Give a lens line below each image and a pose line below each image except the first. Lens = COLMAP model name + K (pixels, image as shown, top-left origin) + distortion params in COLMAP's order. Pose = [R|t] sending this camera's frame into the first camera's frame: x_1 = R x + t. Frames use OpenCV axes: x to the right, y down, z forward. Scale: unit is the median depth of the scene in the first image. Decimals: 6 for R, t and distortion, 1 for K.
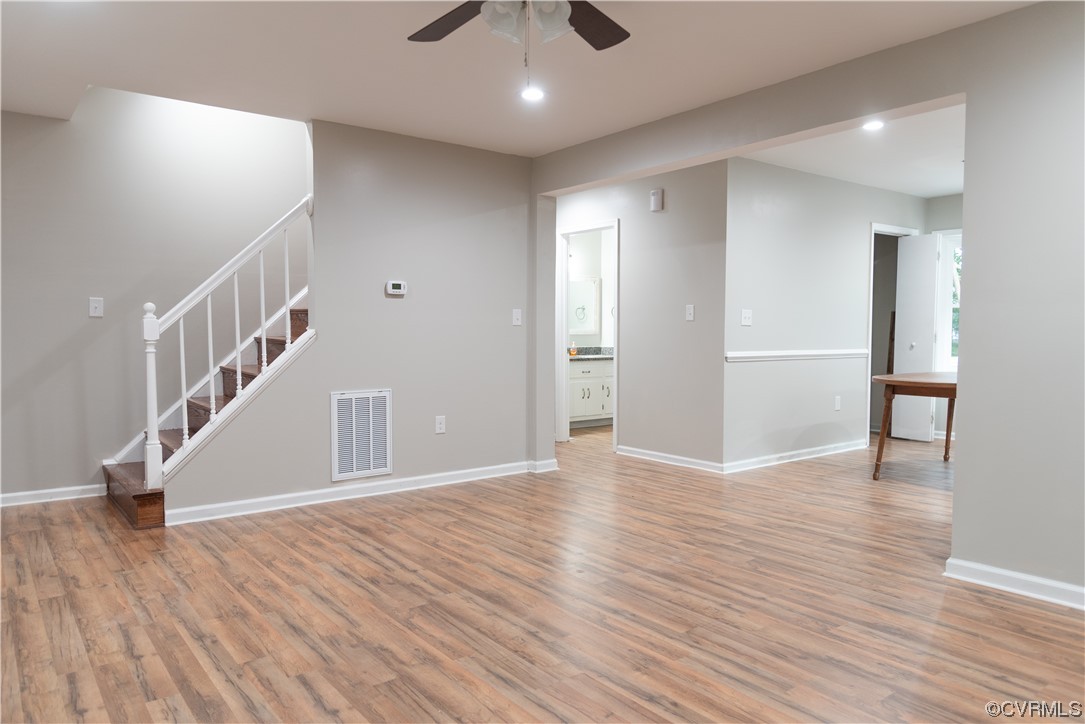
lens RADIAL K [[745.6, 0, 542.5], [0, 745.6, 362.0], [0, 0, 1]] dist [0.008930, -0.029405]
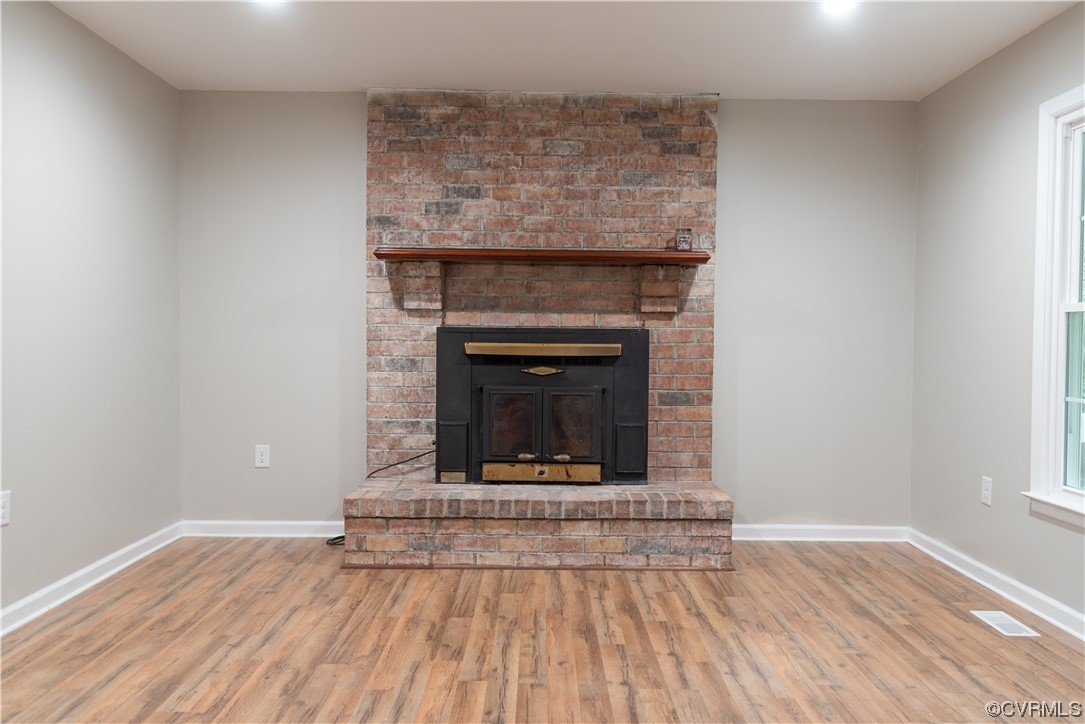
lens RADIAL K [[817.4, 0, 542.5], [0, 817.4, 362.0], [0, 0, 1]] dist [0.008358, -0.004255]
pose [[-0.800501, -0.024810, 0.598817, -0.349545], [0.018480, 0.997646, 0.066038, -0.054743], [-0.599046, 0.063930, -0.798158, 1.197158]]
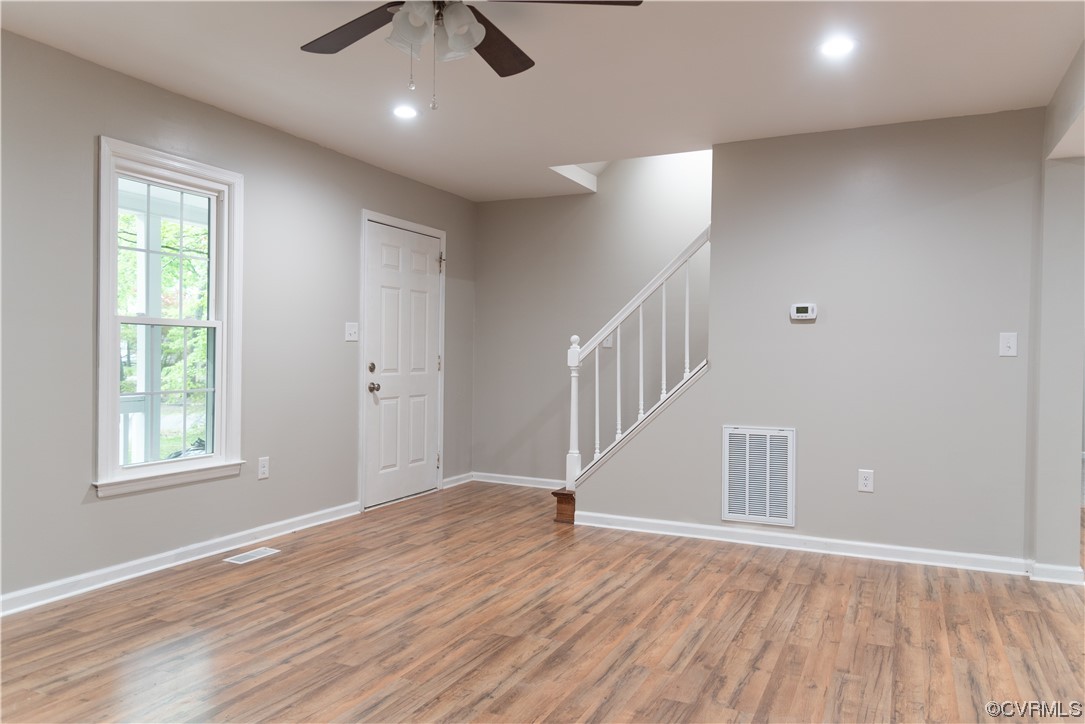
lens RADIAL K [[745.6, 0, 542.5], [0, 745.6, 362.0], [0, 0, 1]] dist [0.008930, -0.029405]
pose [[0.443942, 0.010036, -0.895999, 0.661102], [-0.051255, 0.998585, -0.014210, -0.020659], [0.894588, 0.052233, 0.443828, 0.525722]]
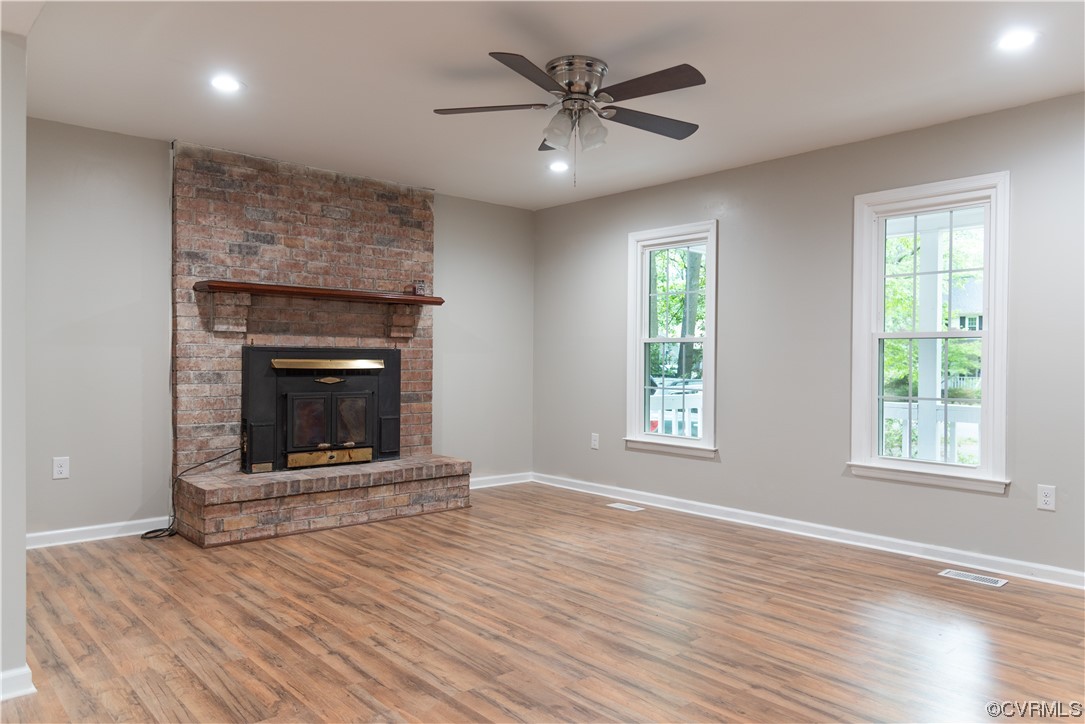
lens RADIAL K [[728.4, 0, 542.5], [0, 728.4, 362.0], [0, 0, 1]] dist [0.003062, 0.000355]
pose [[-0.997862, -0.008503, -0.064803, 0.090706], [-0.011903, 0.998563, 0.052261, -0.079205], [0.064266, 0.052920, -0.996529, 1.726043]]
